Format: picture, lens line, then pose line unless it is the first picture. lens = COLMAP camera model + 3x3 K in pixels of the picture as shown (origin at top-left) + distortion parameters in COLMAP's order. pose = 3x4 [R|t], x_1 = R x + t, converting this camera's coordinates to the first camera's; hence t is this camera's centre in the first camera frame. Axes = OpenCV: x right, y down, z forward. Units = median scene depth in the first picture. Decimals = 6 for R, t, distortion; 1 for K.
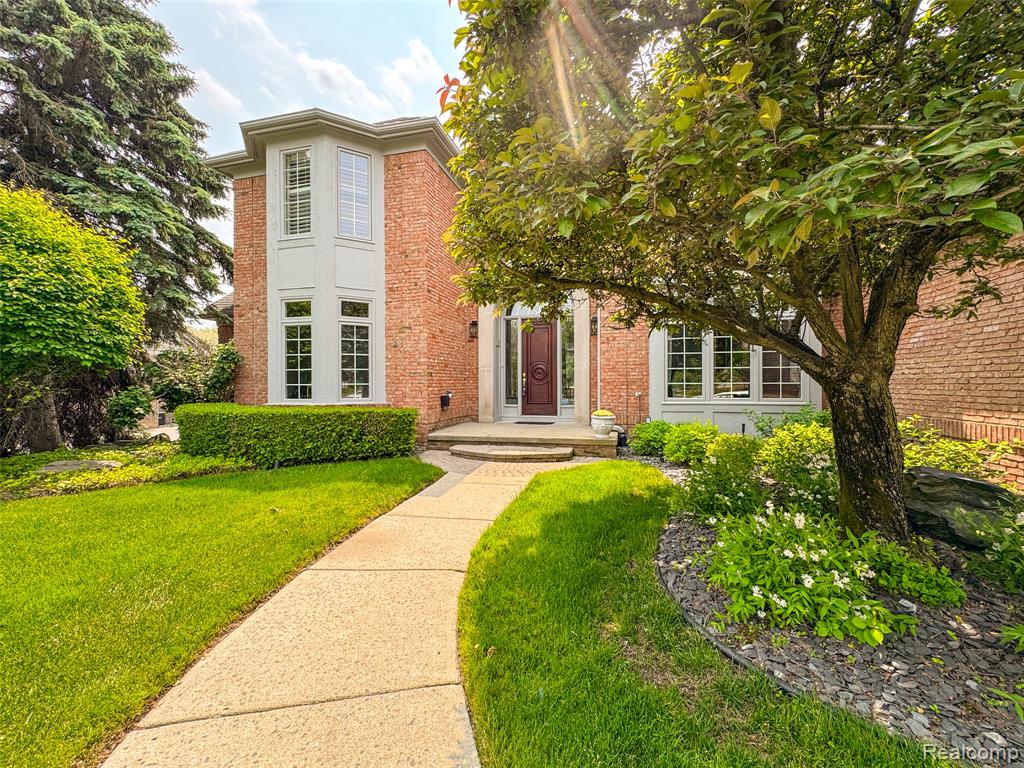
lens RADIAL K [[420.6, 0, 514.9], [0, 420.6, 386.8], [0, 0, 1]] dist [-0.008240, 0.000372]
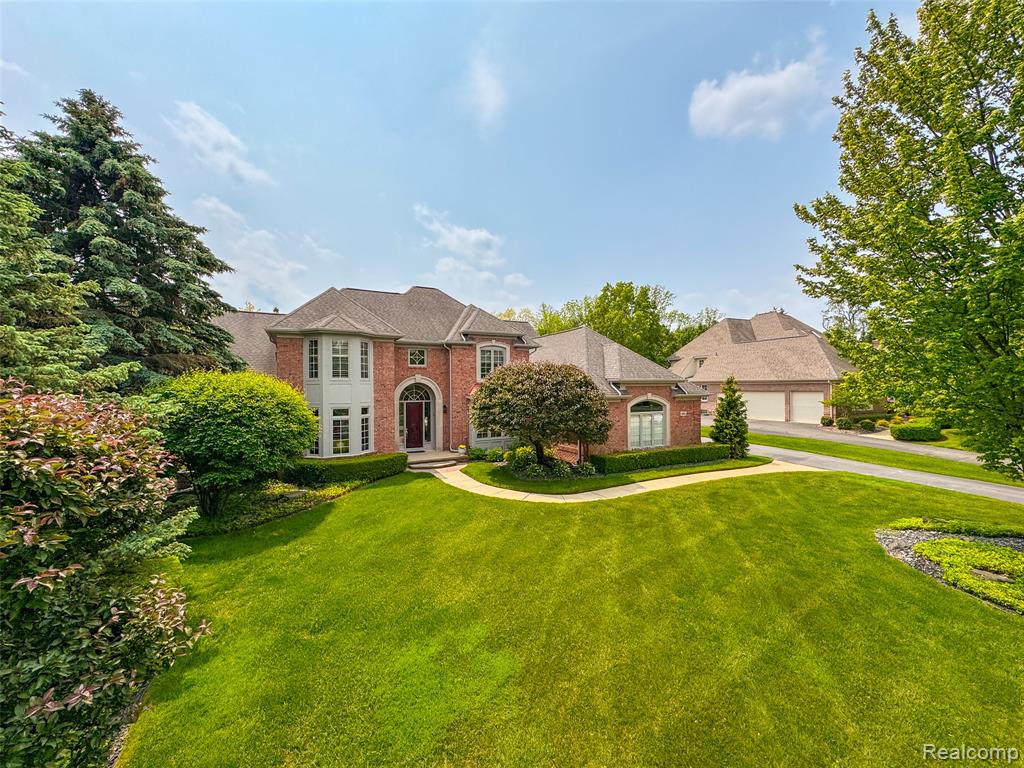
lens RADIAL K [[417.2, 0, 506.4], [0, 417.2, 359.2], [0, 0, 1]] dist [-0.000636, -0.000102]
pose [[0.729364, 0.037734, 0.683084, -1.355307], [0.010464, 0.997746, -0.066288, -0.301175], [-0.684045, 0.055496, 0.727325, -1.159181]]
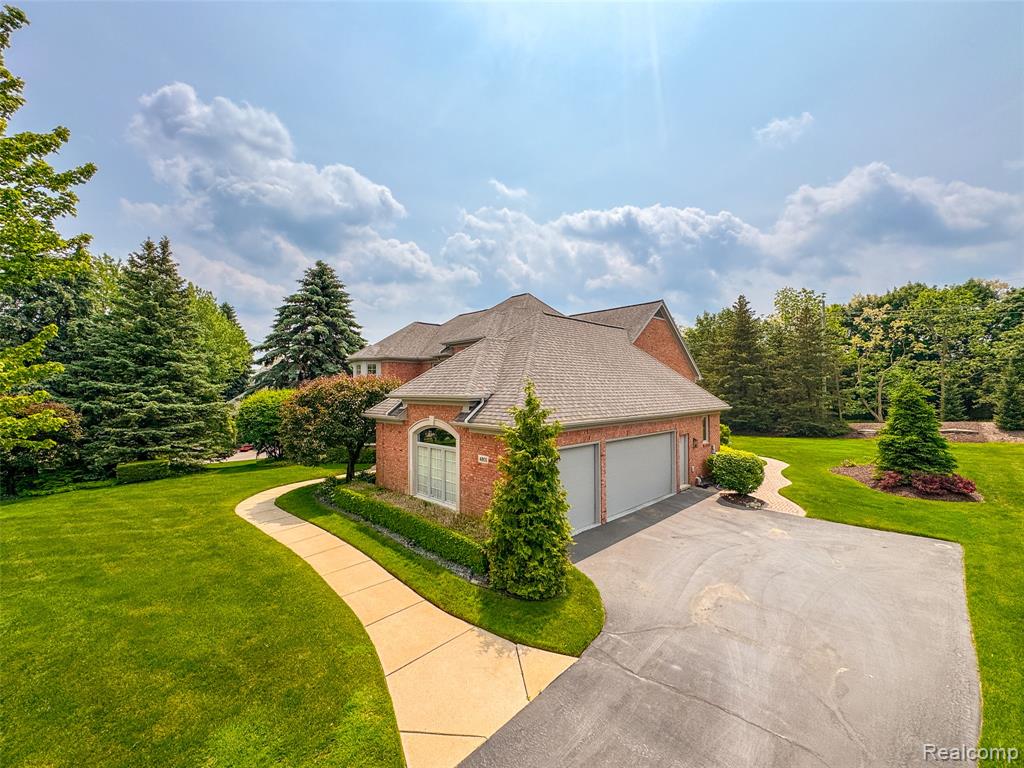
lens RADIAL K [[403.1, 0, 511.9], [0, 403.1, 385.2], [0, 0, 1]] dist [-0.000441, -0.000332]
pose [[0.869396, -0.010290, -0.494009, 1.952097], [0.000930, 0.999815, -0.019190, -0.333514], [0.494115, 0.016224, 0.869245, -1.075584]]
